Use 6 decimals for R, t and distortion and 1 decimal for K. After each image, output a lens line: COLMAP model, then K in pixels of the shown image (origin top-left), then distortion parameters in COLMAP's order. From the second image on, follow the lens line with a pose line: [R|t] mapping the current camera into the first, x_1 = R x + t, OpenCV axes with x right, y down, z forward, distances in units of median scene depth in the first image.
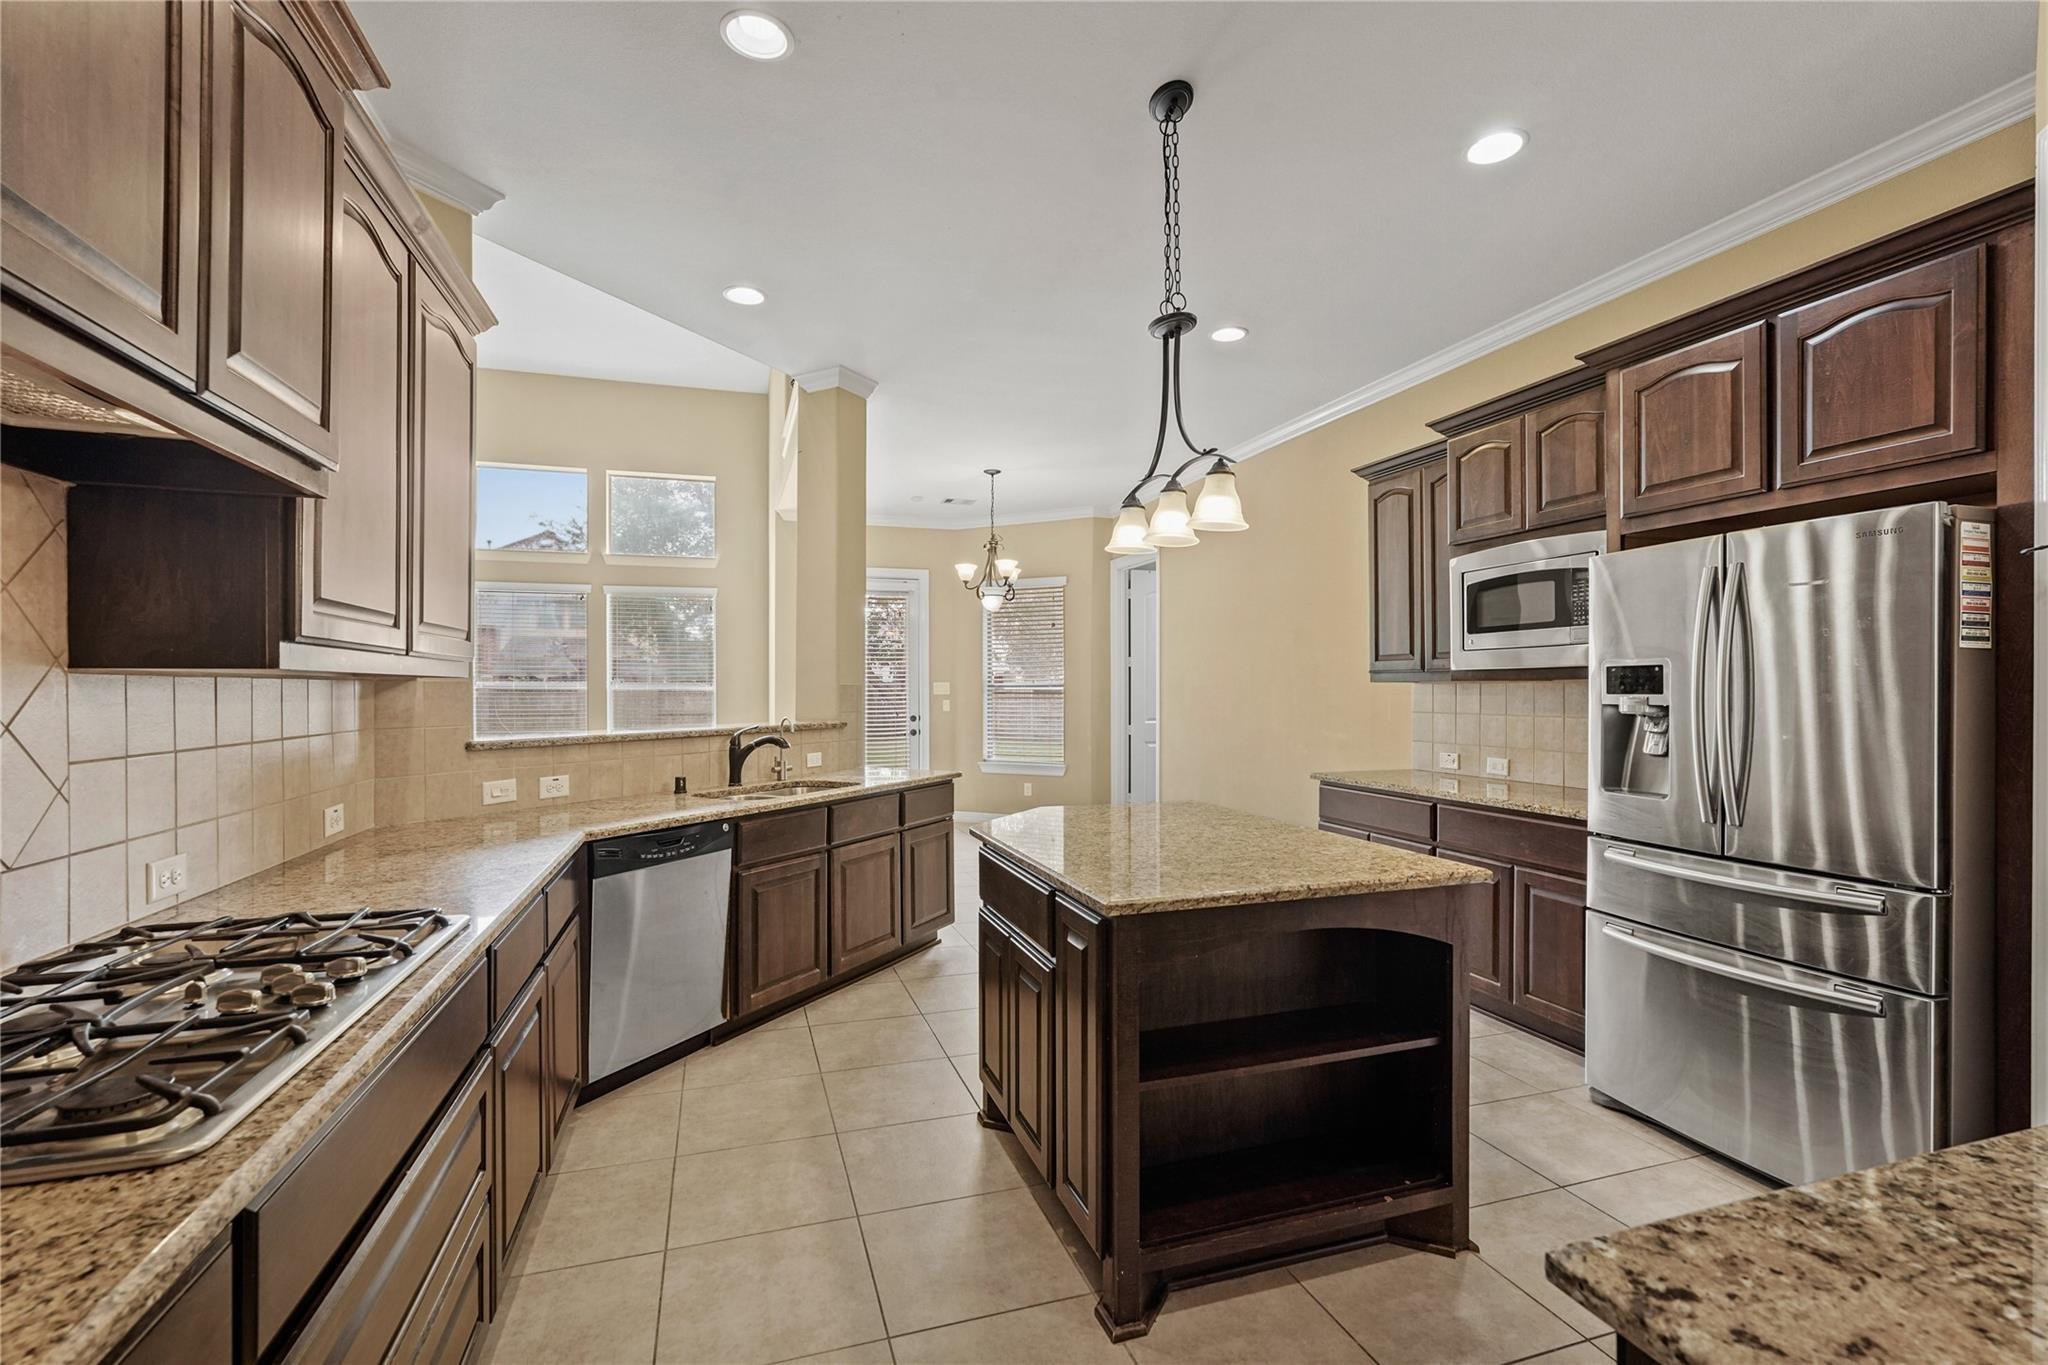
lens RADIAL K [[911.7, 0, 1024.0], [0, 911.7, 682.5], [0, 0, 1]] dist [-0.056177, 0.017065]
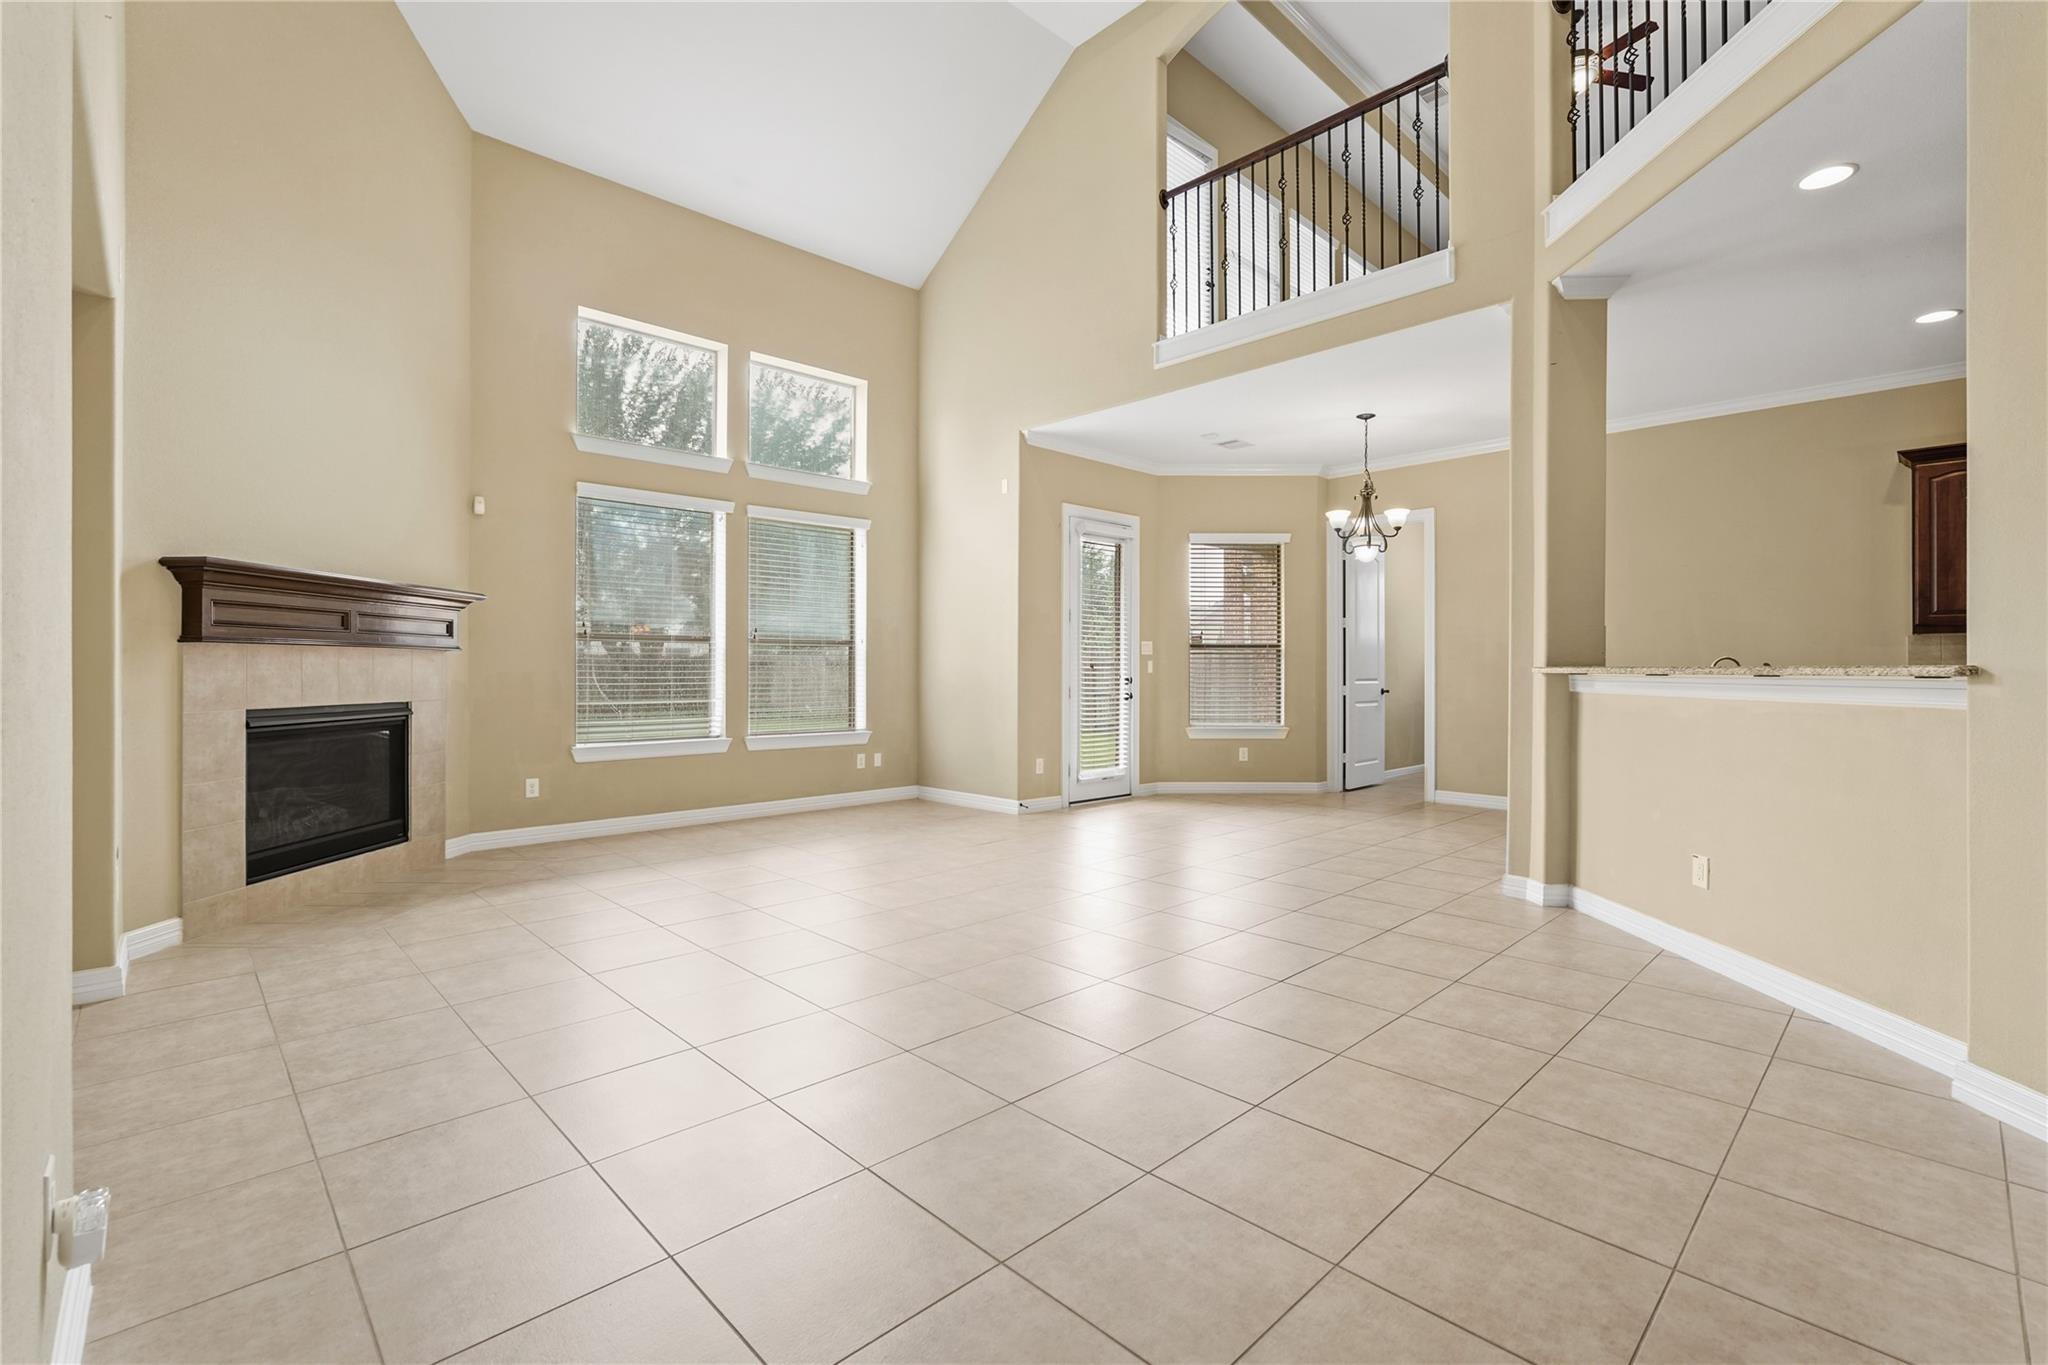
lens RADIAL K [[911.7, 0, 1024.0], [0, 911.7, 682.5], [0, 0, 1]] dist [-0.056177, 0.017065]
pose [[0.898138, -0.003456, 0.439699, -1.049097], [-0.004041, 0.999862, 0.016111, 0.046036], [-0.439694, -0.016247, 0.898001, 0.418656]]
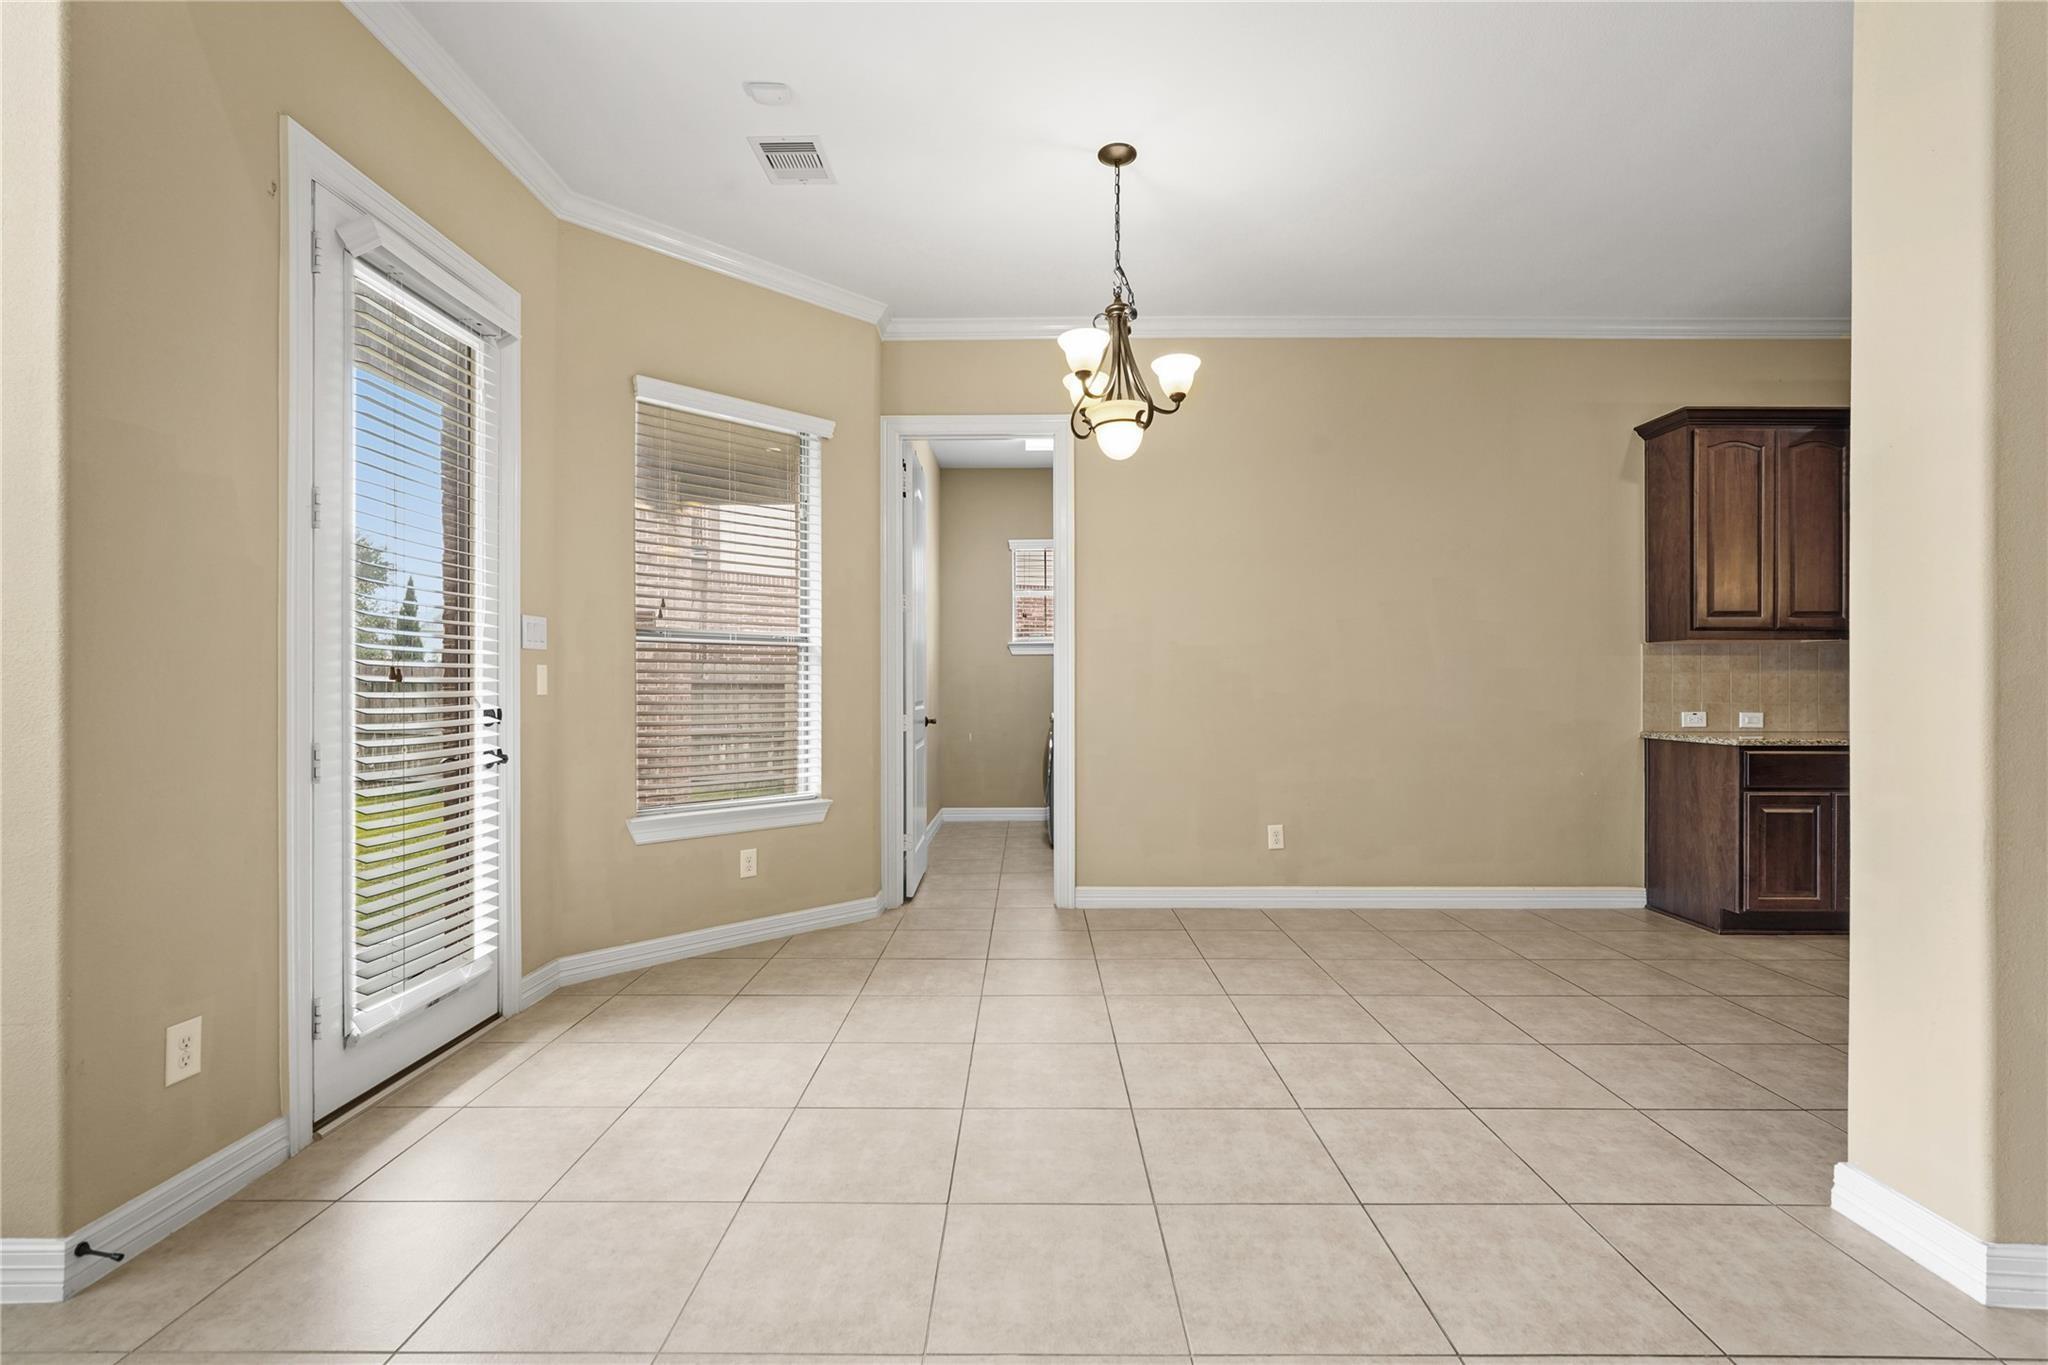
lens RADIAL K [[911.7, 0, 1024.0], [0, 911.7, 682.5], [0, 0, 1]] dist [-0.056177, 0.017065]
pose [[0.338837, -0.000402, 0.940845, -0.636361], [-0.006234, 0.999977, 0.002672, 0.041847], [-0.940824, -0.006771, 0.338827, 1.212131]]
